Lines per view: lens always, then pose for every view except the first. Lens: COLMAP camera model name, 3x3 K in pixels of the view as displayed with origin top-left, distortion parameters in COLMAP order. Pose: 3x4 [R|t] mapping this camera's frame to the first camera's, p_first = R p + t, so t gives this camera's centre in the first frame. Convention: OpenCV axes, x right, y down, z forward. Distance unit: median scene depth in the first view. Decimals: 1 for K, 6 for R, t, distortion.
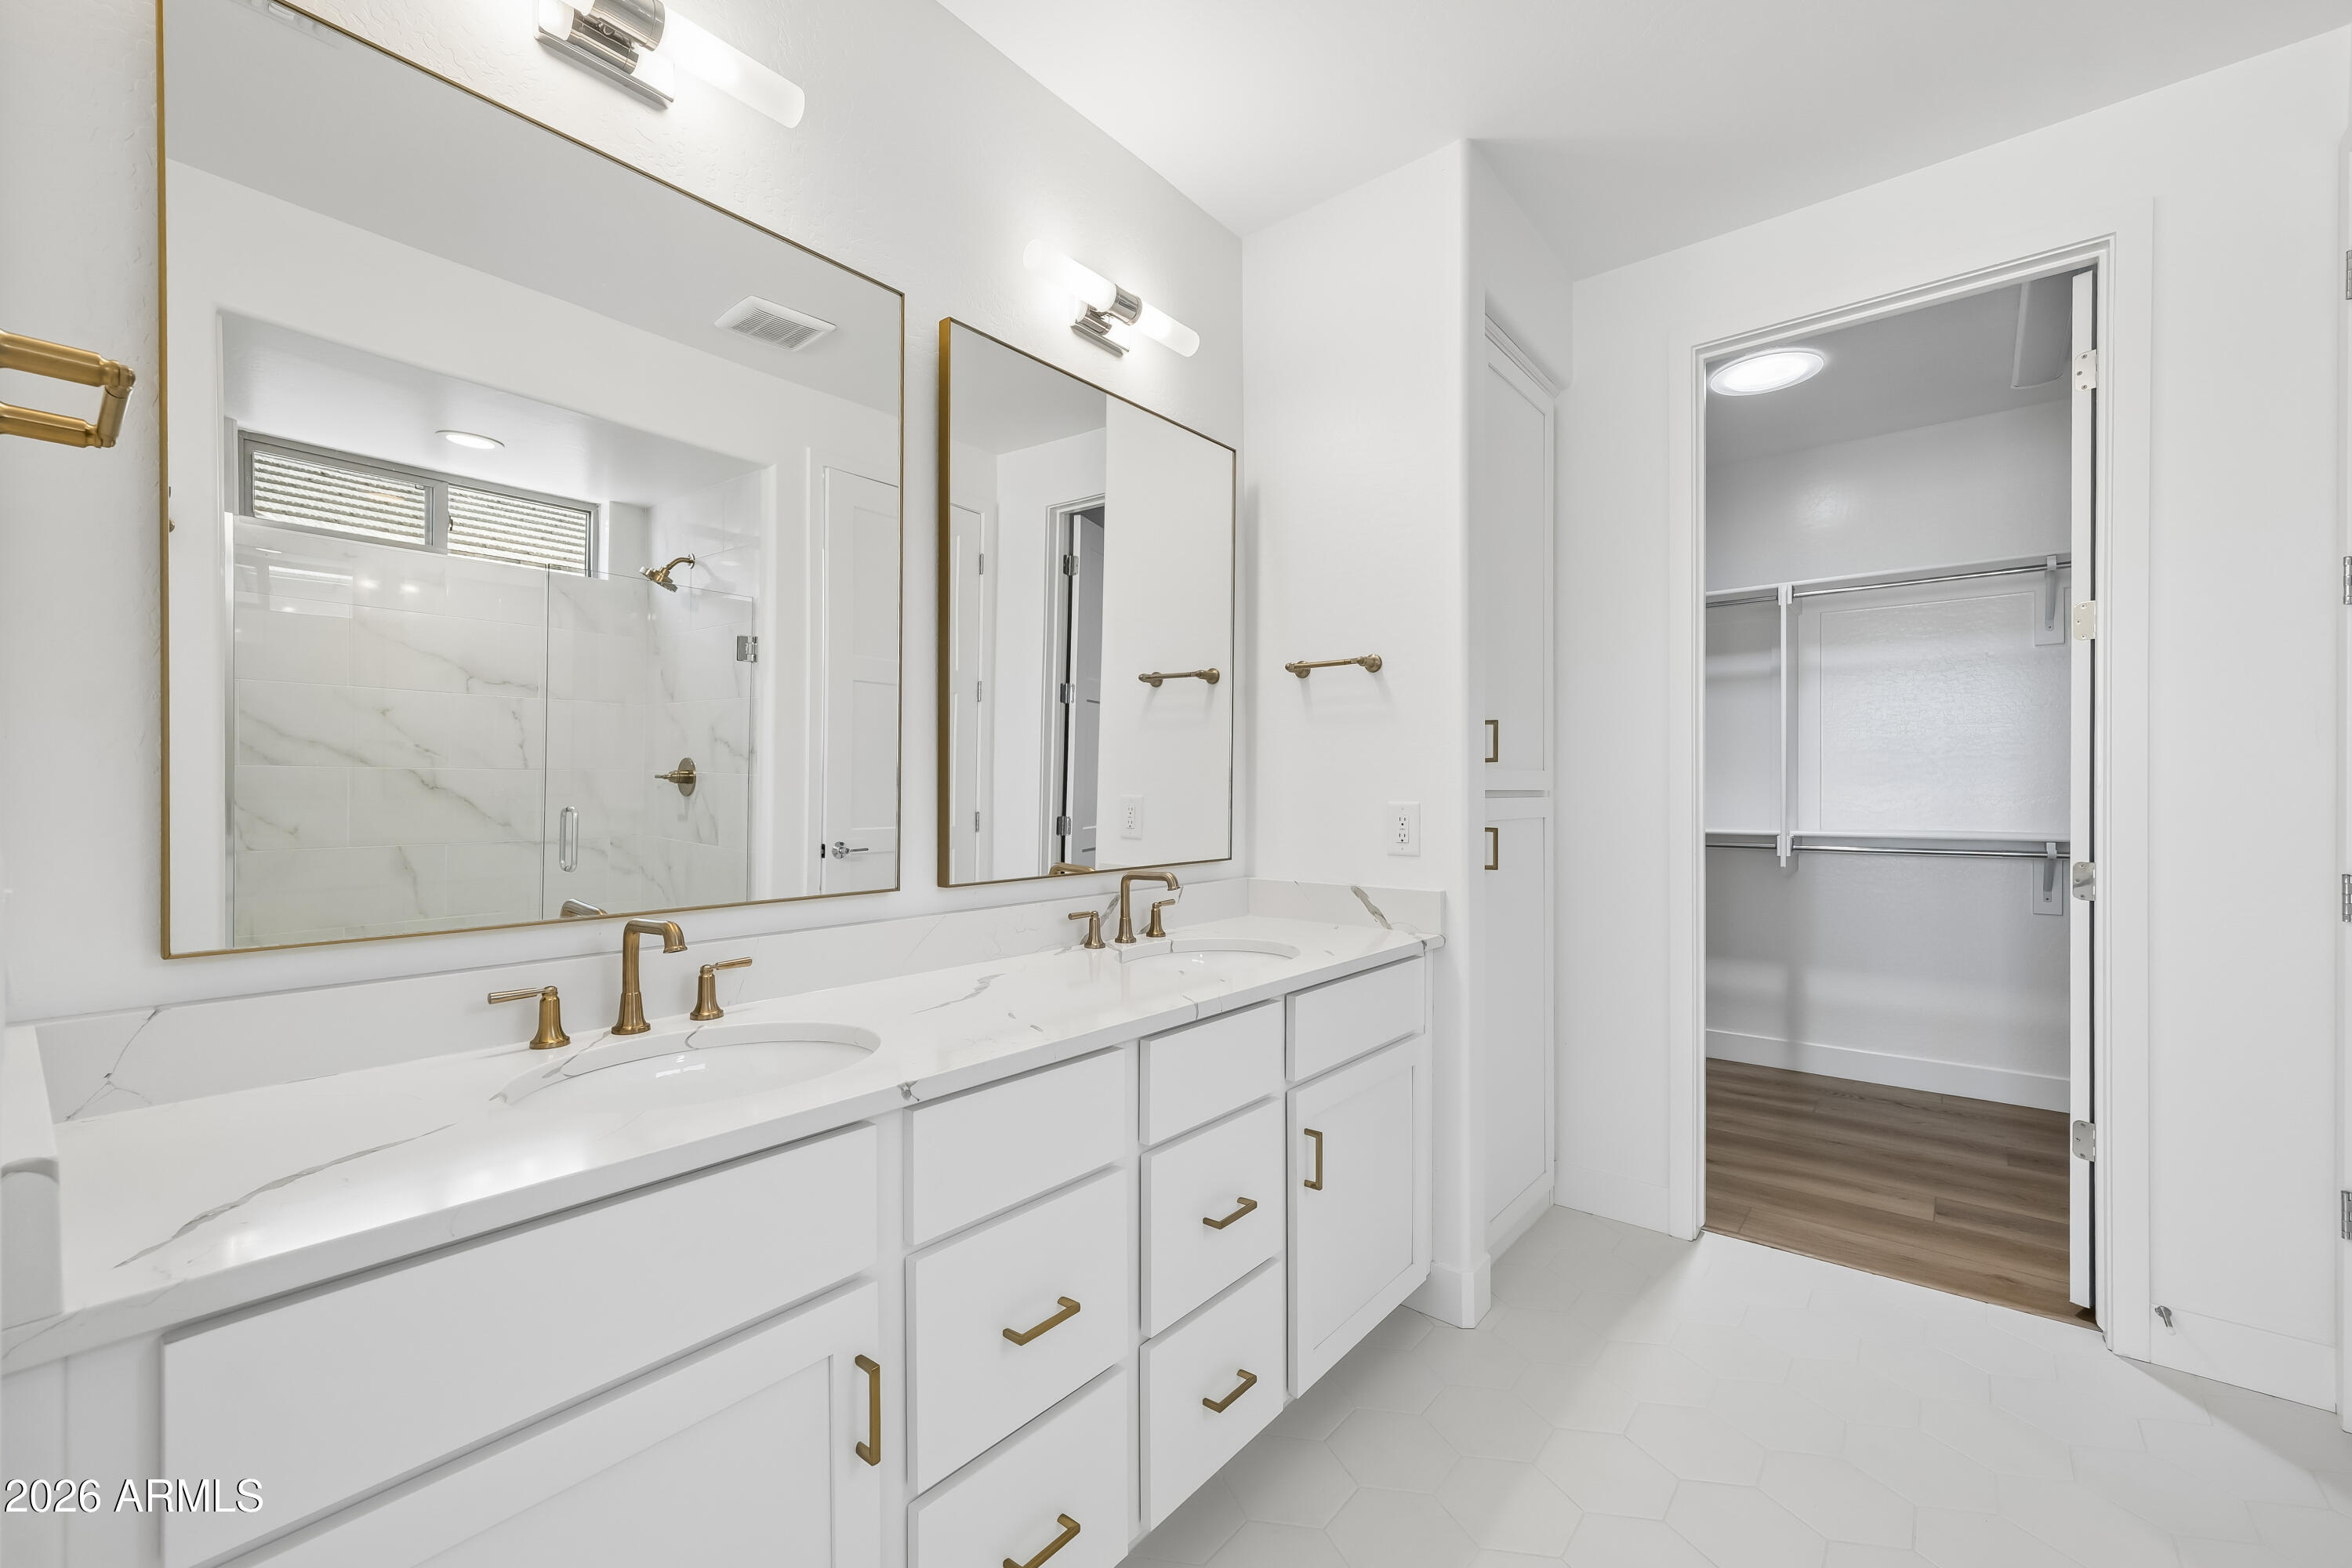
lens RADIAL K [[957.4, 0, 1183.0], [0, 957.4, 803.9], [0, 0, 1]] dist [-0.007191, 0.000291]
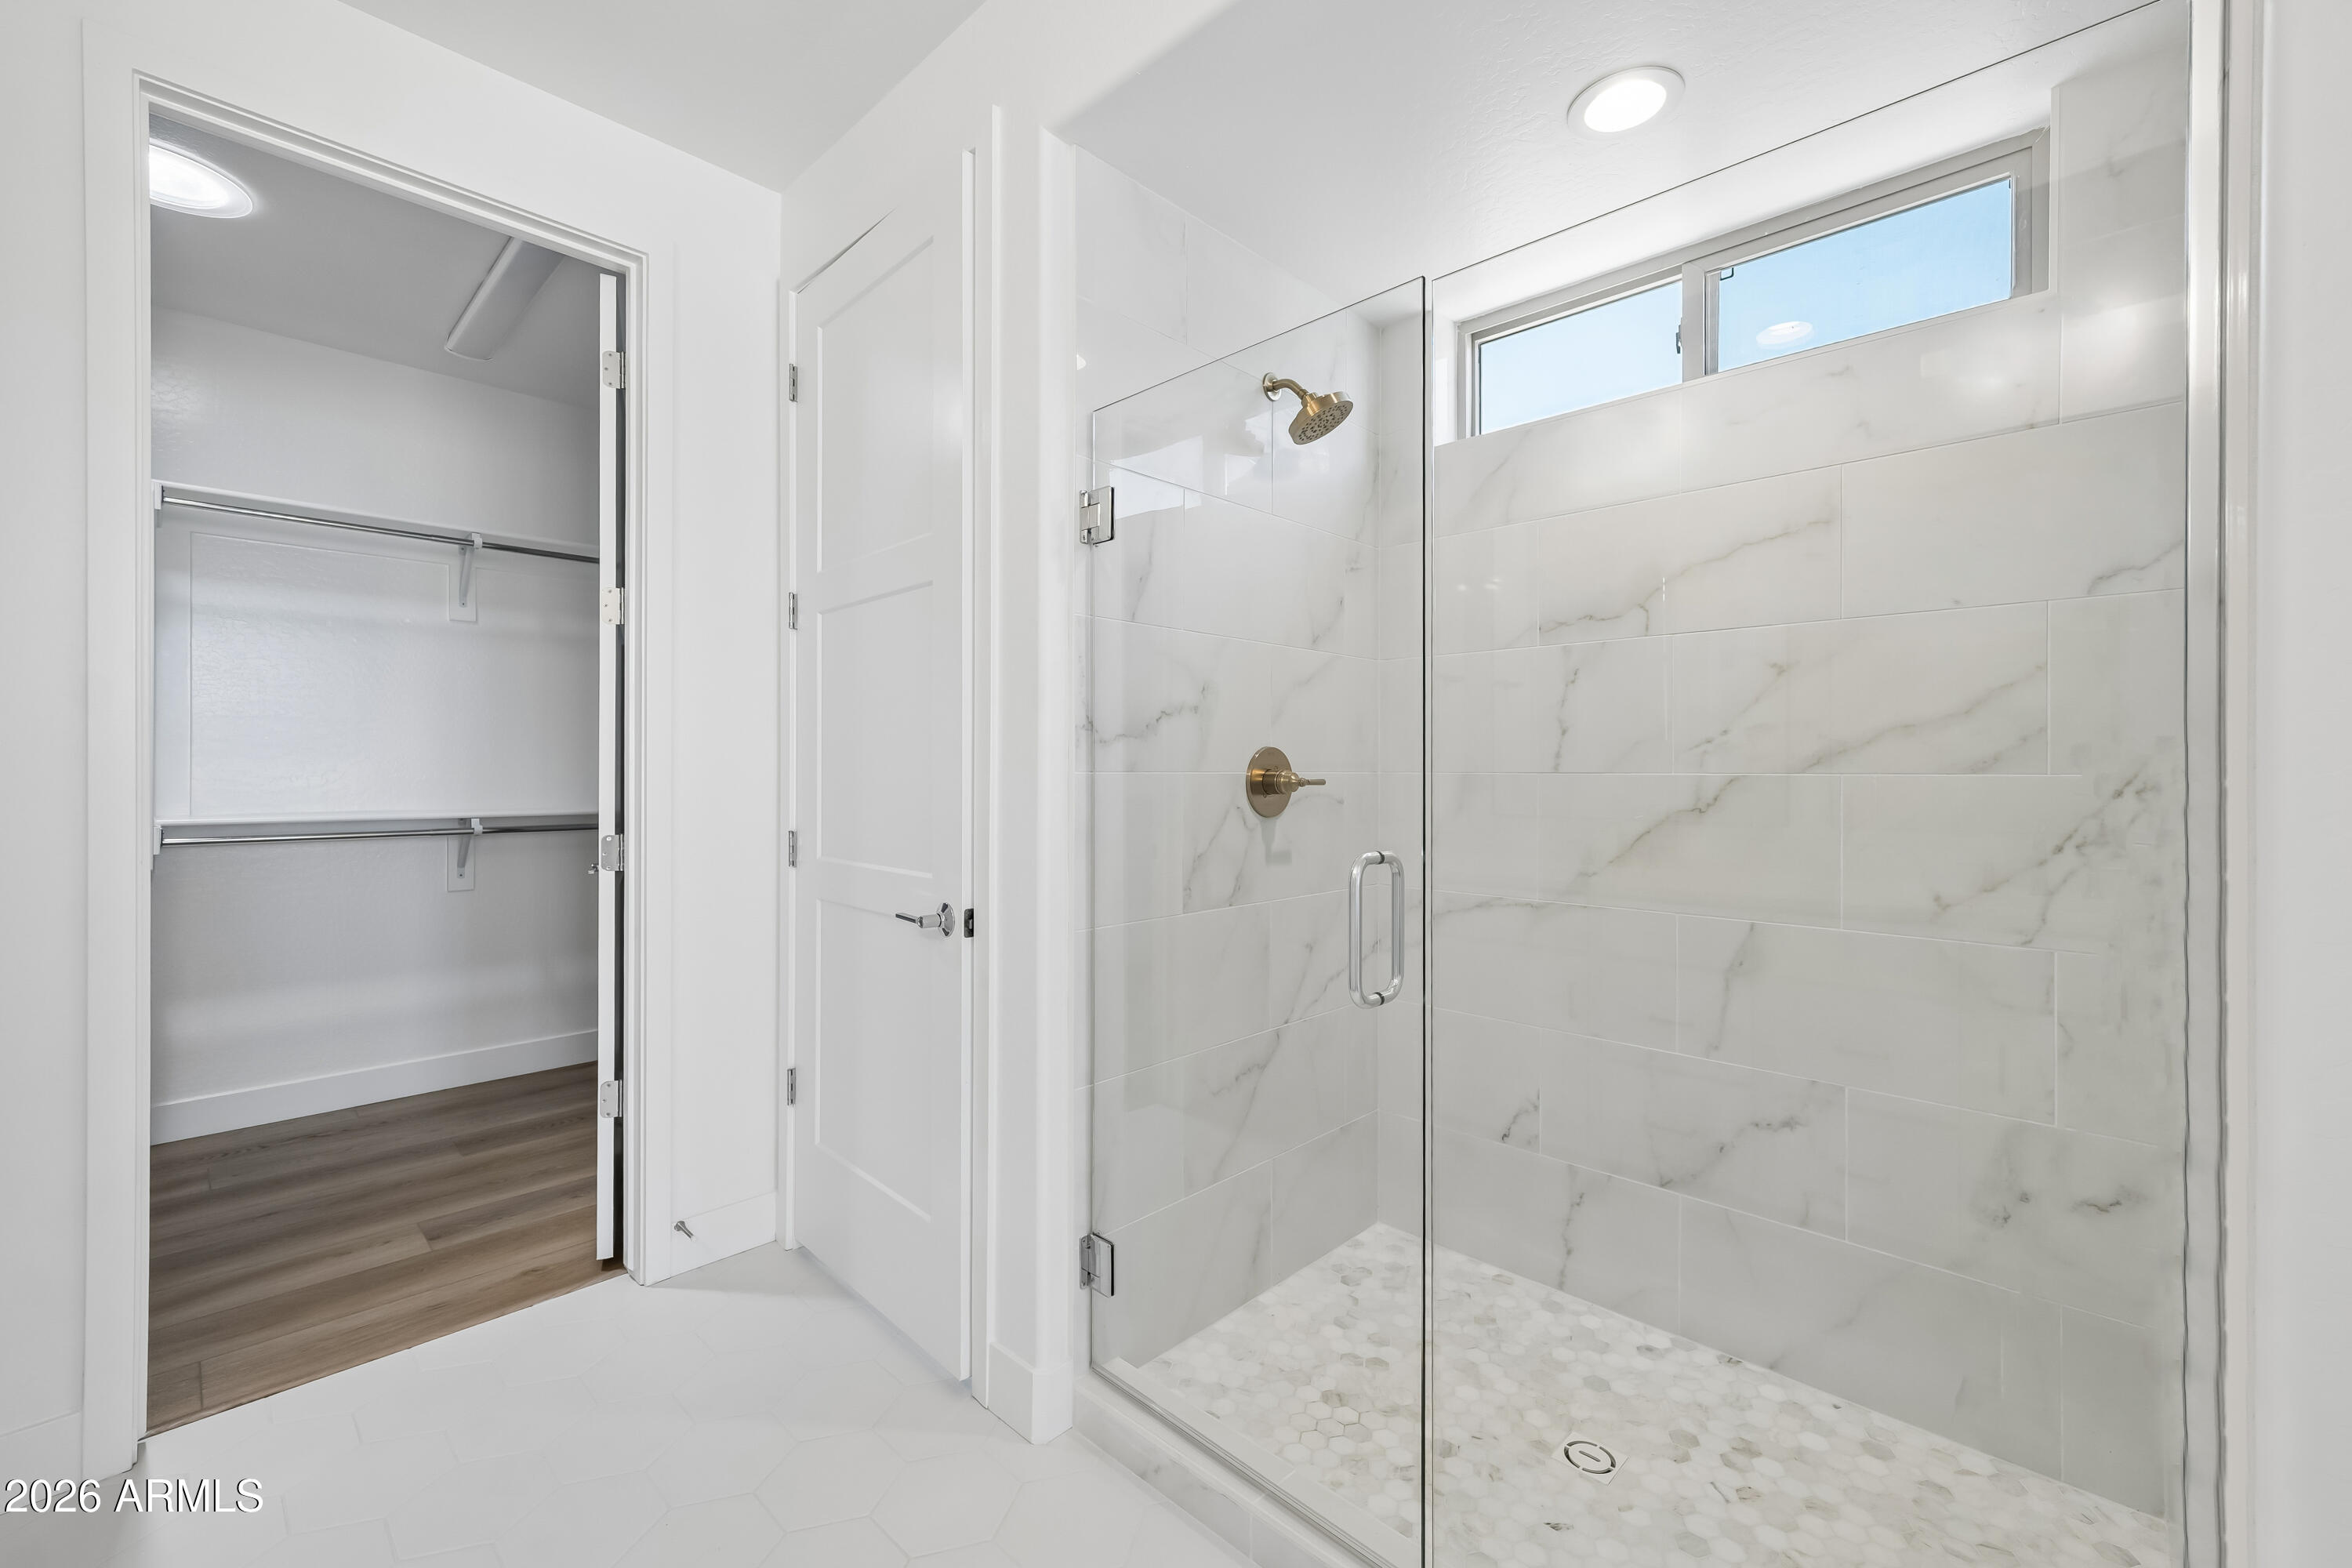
lens RADIAL K [[957.4, 0, 1174.0], [0, 957.4, 773.1], [0, 0, 1]] dist [-0.007191, 0.000291]
pose [[0.068910, 0.000196, 0.997623, -0.048526], [0.007497, 0.999972, -0.000714, -0.001182], [-0.997595, 0.007528, 0.068907, 0.239604]]
